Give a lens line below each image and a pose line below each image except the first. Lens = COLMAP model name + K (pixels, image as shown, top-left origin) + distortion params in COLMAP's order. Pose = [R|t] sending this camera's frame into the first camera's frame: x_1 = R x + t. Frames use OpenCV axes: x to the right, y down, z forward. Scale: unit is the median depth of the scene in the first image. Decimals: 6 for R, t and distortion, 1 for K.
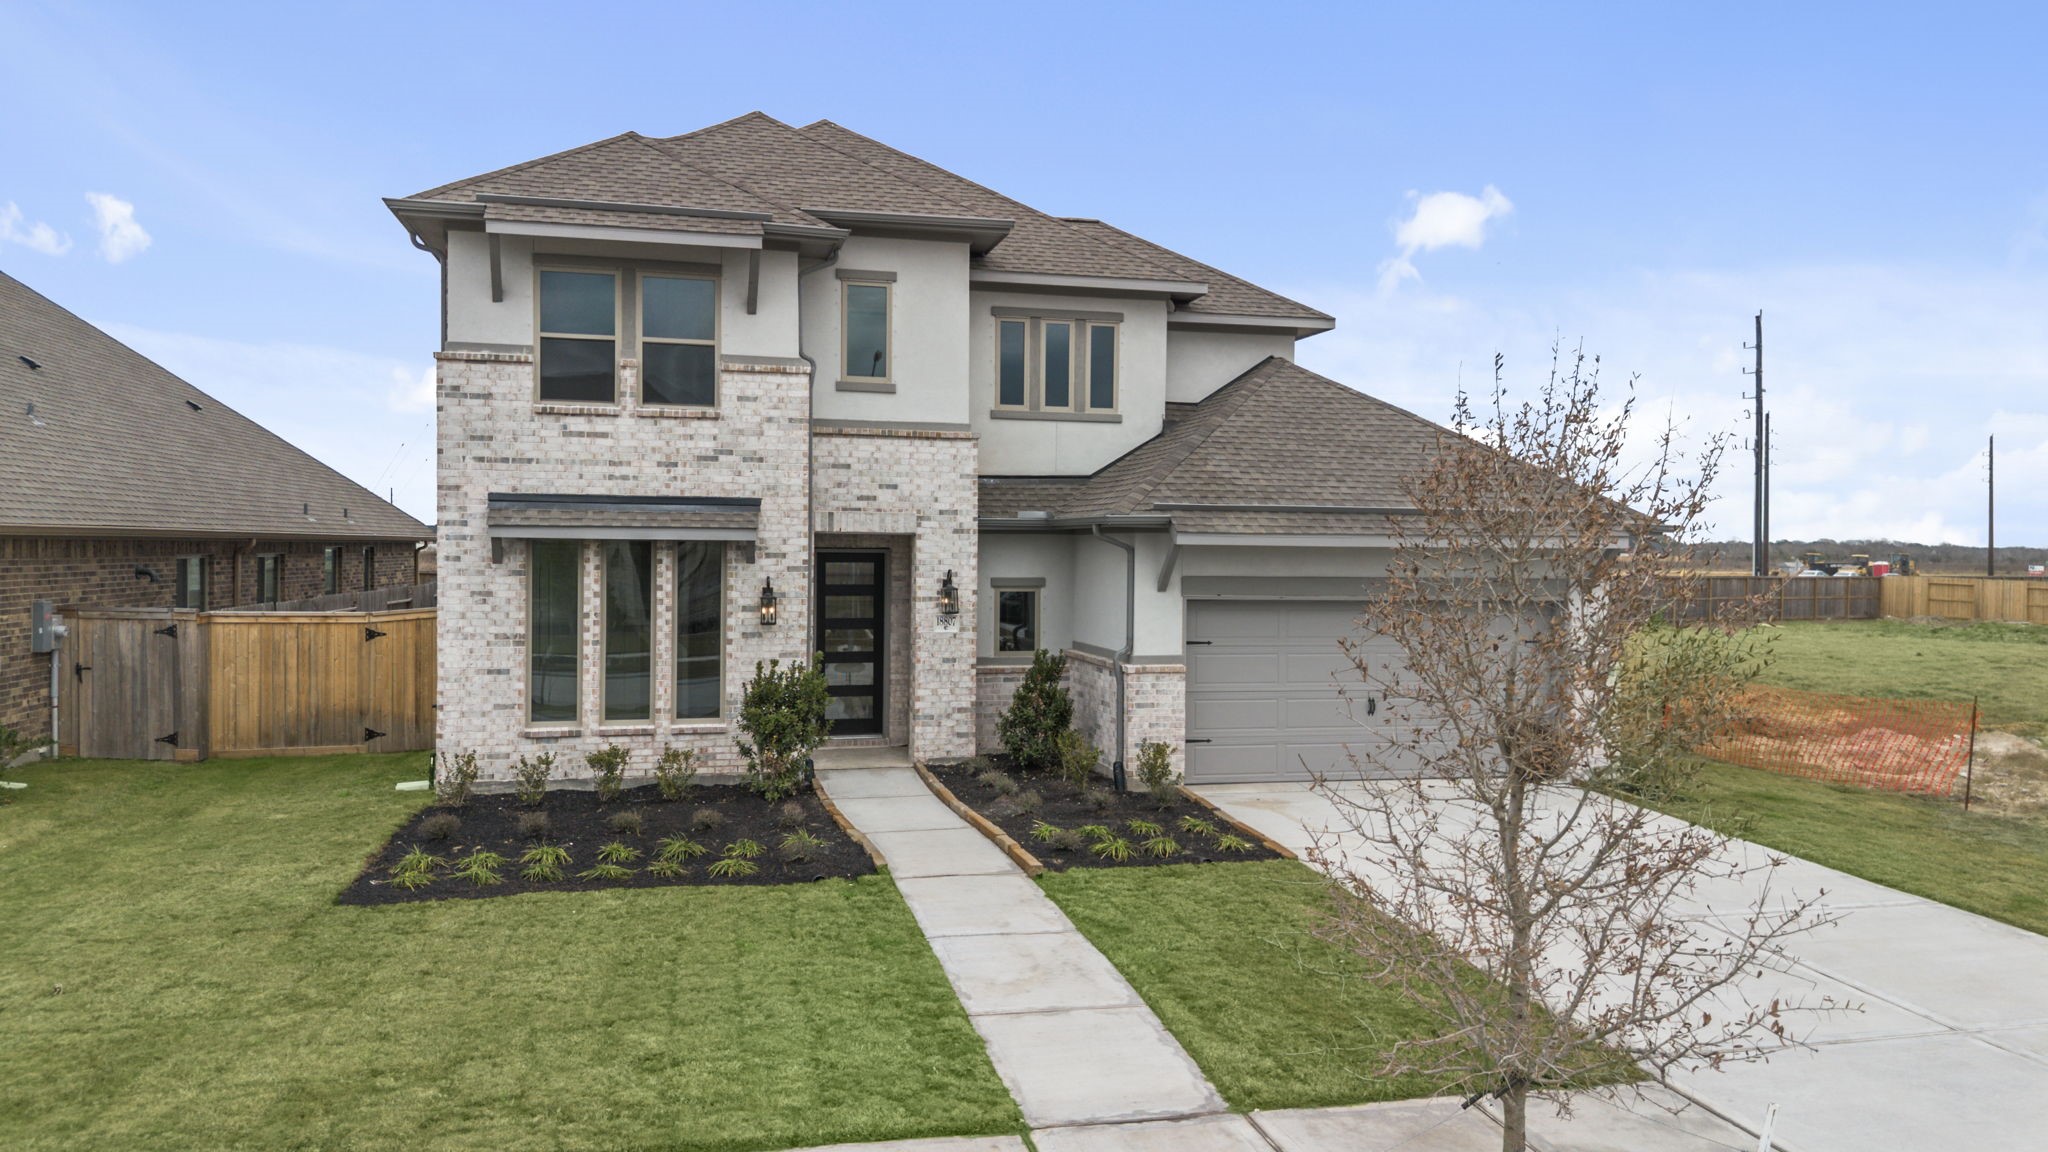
lens RADIAL K [[1473.6, 0, 1024.0], [0, 1473.6, 576.0], [0, 0, 1]] dist [0.040739, -0.000773]
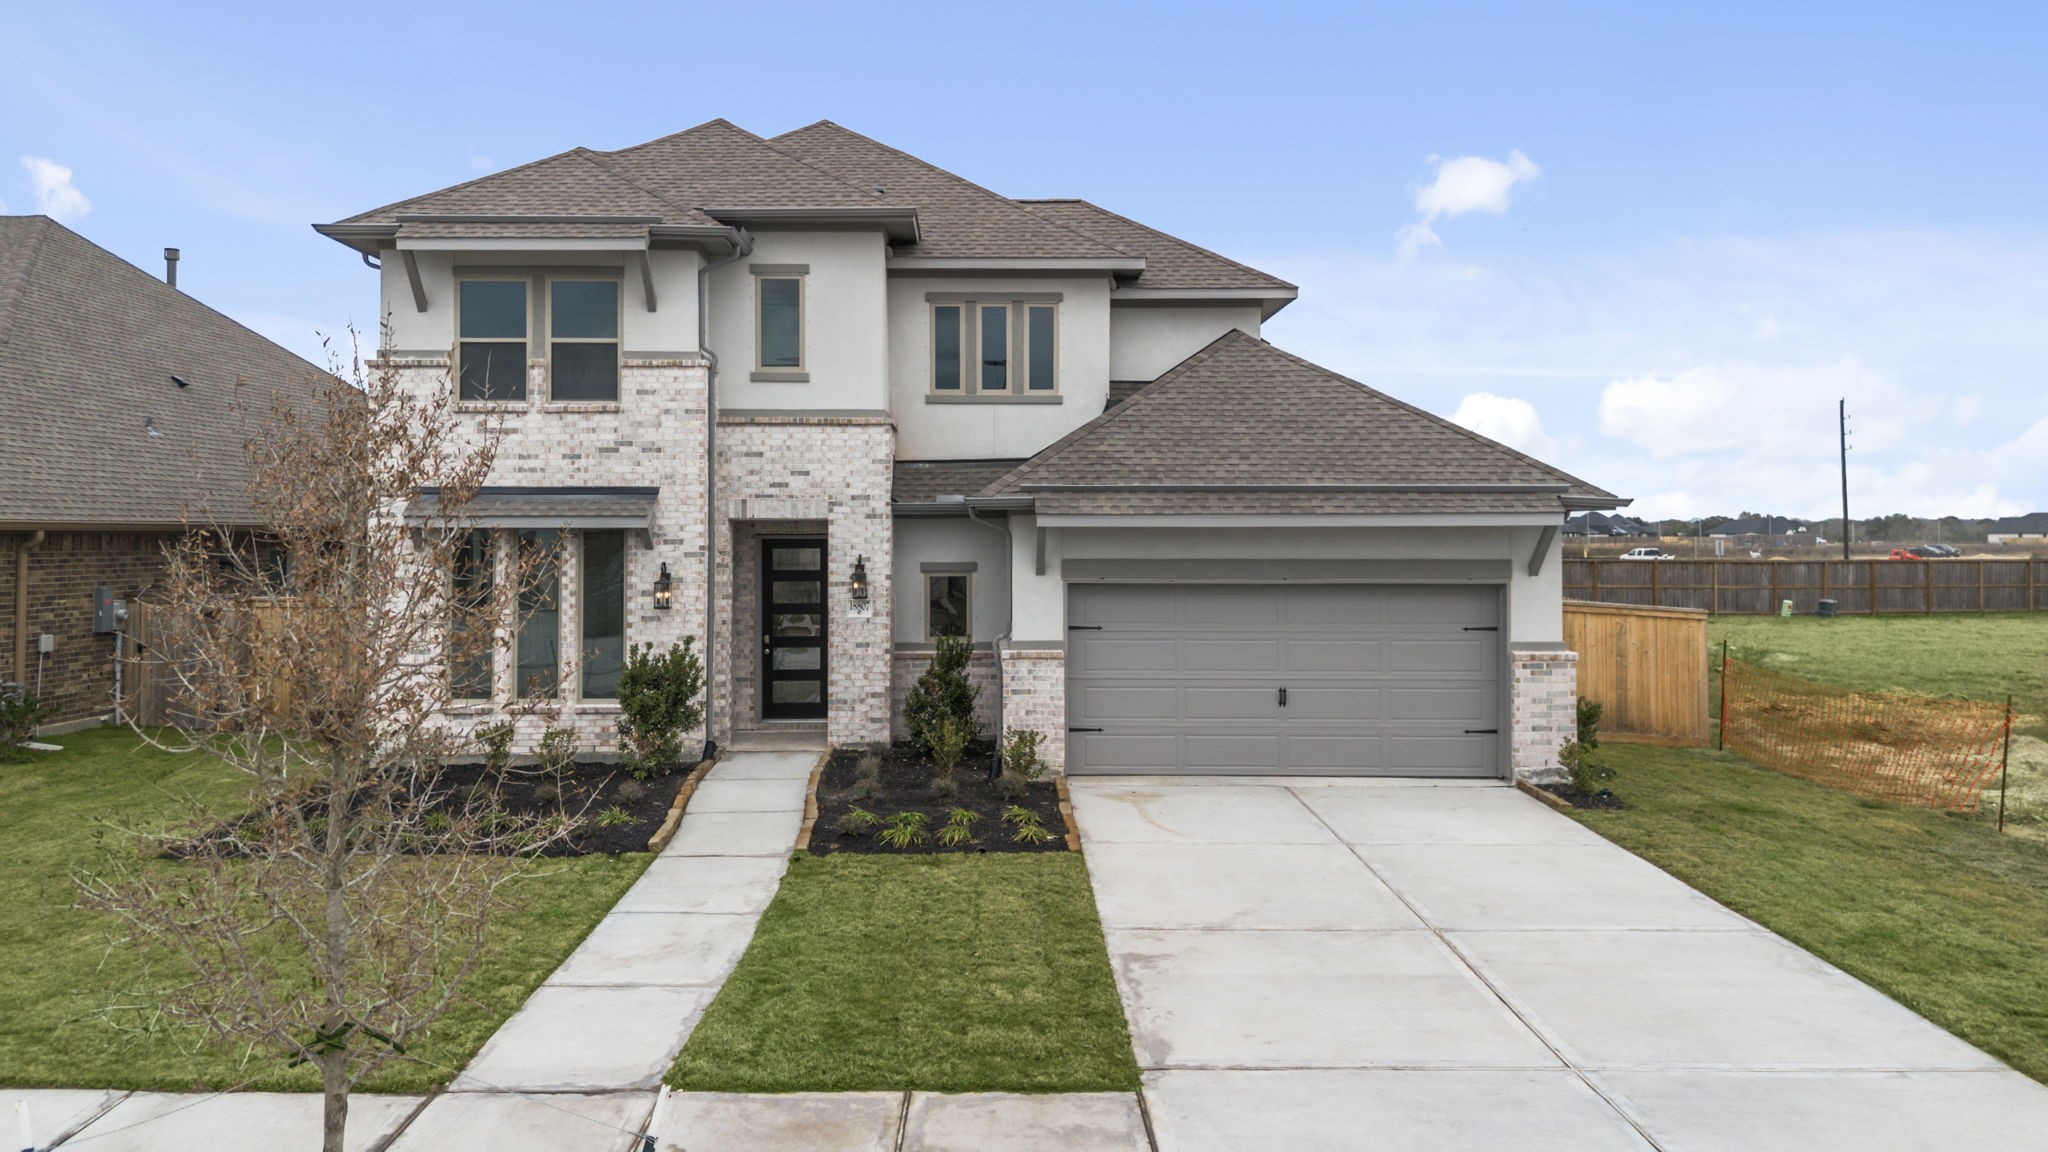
lens RADIAL K [[1507.1, 0, 992.1], [0, 1507.1, 499.5], [0, 0, 1]] dist [0.027118, -0.001646]
pose [[0.972472, -0.015593, -0.232497, 0.295333], [0.005376, 0.998994, -0.044513, 0.004757], [0.232957, 0.042038, 0.971578, 0.021072]]
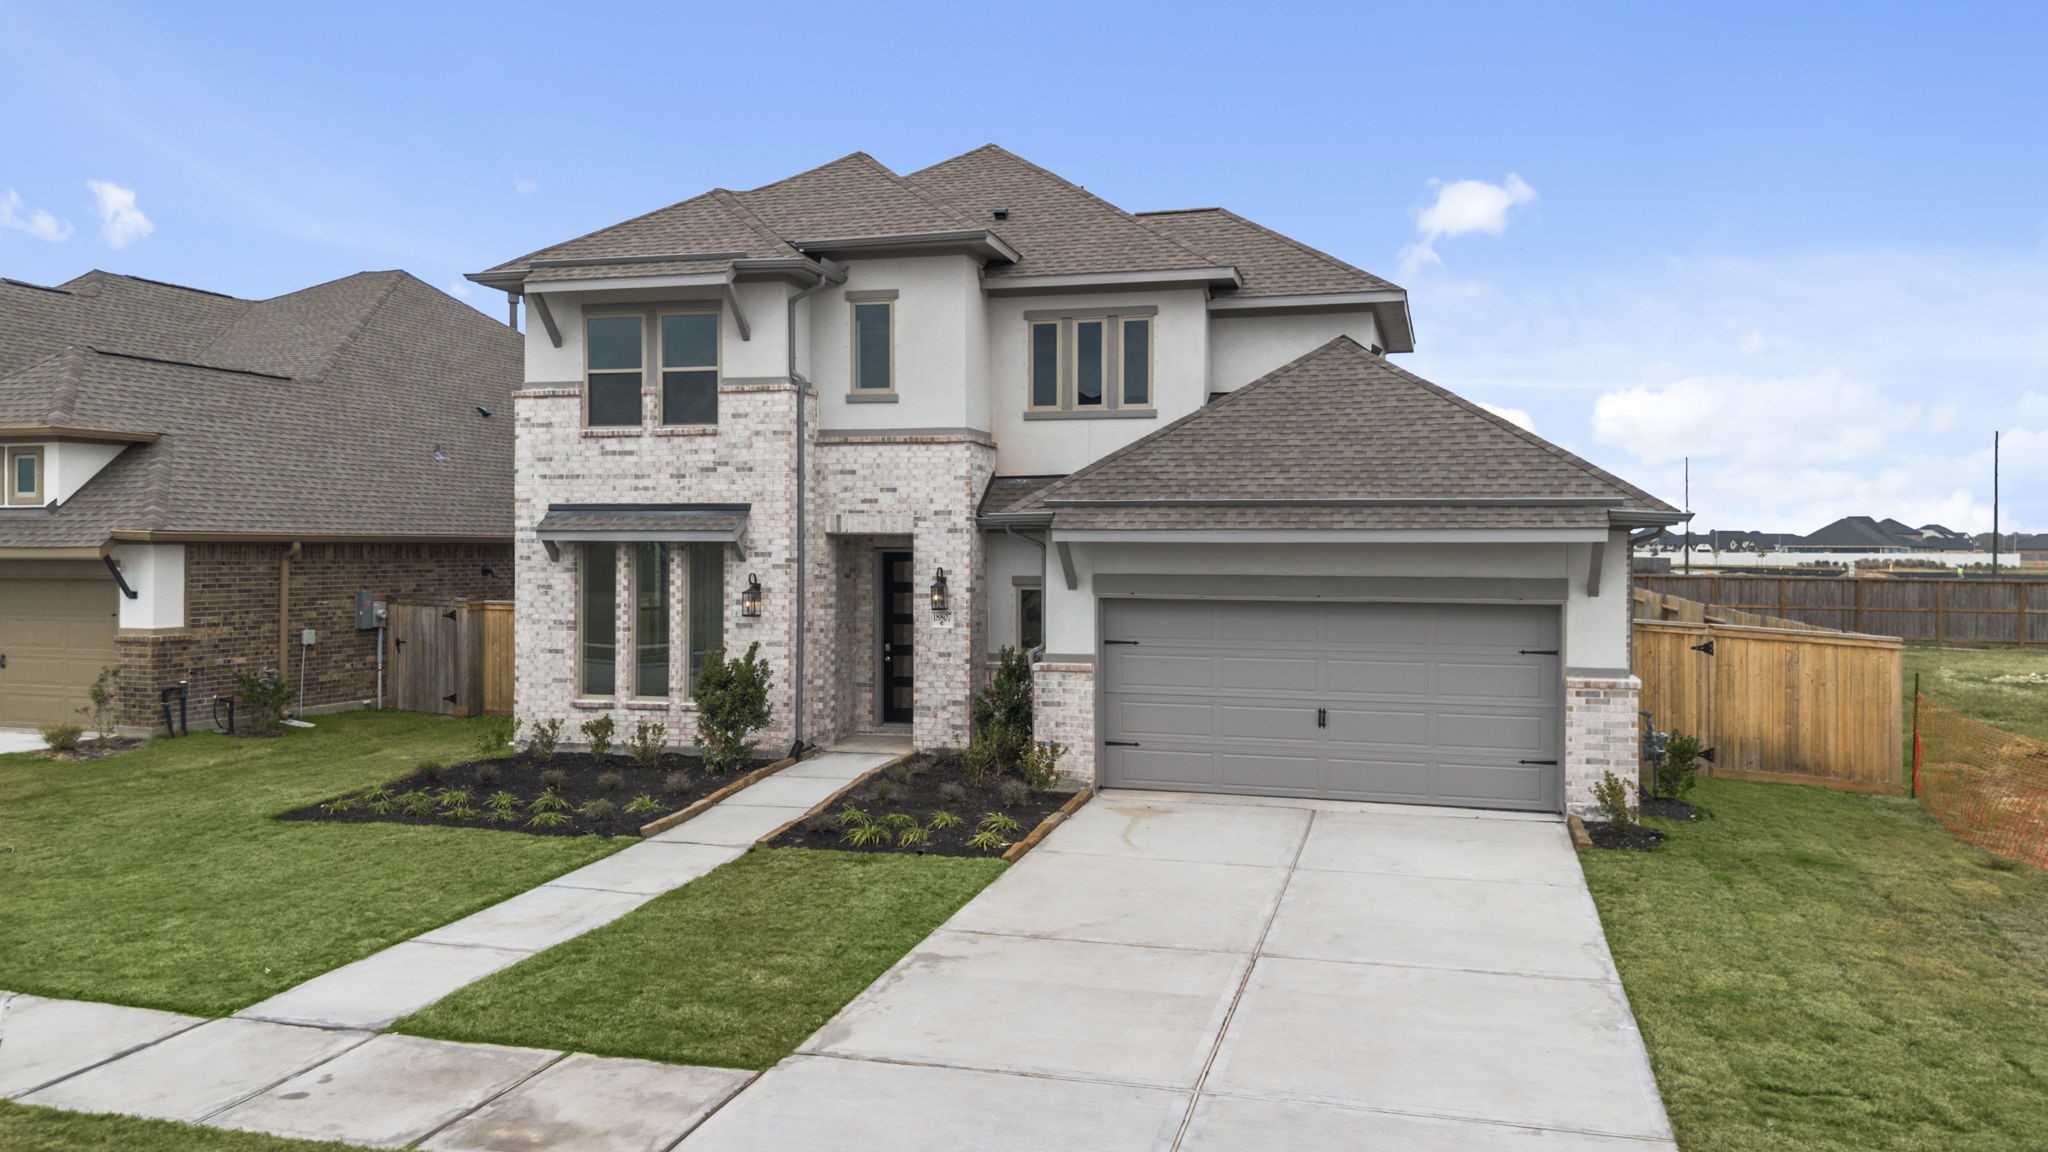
lens RADIAL K [[1520.2, 0, 1024.1], [0, 1520.2, 547.1], [0, 0, 1]] dist [0.037571, -0.001031]
pose [[0.869862, -0.006473, -0.493253, 0.568444], [-0.004394, 0.999773, -0.020869, 0.003584], [0.493276, 0.020320, 0.869636, 0.097024]]
